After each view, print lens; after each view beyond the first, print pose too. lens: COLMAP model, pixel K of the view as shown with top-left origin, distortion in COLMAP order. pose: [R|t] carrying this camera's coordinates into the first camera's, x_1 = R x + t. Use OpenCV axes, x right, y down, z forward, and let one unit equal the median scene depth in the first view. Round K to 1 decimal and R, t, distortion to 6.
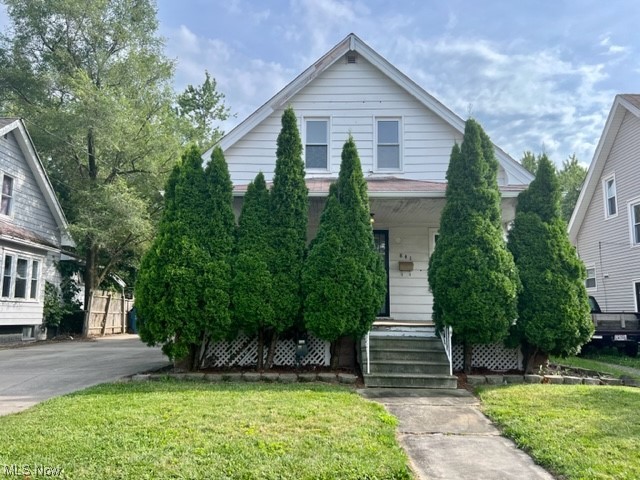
lens RADIAL K [[505.2, 0, 315.1], [0, 505.2, 228.5], [0, 0, 1]] dist [0.081249, -0.106775]
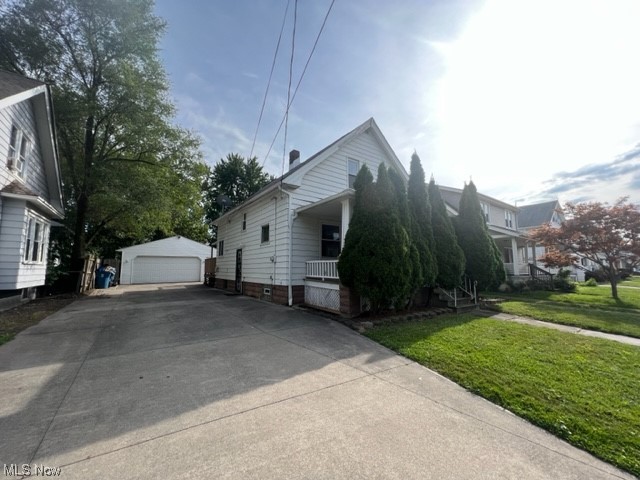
lens RADIAL K [[257.0, 0, 320.0], [0, 257.0, 240.0], [0, 0, 1]] dist [-0.001304, -0.000068]
pose [[0.799793, 0.060727, 0.597196, -0.421675], [-0.094443, 0.995209, 0.025283, 0.027290], [-0.592800, -0.076622, 0.801697, 0.253241]]
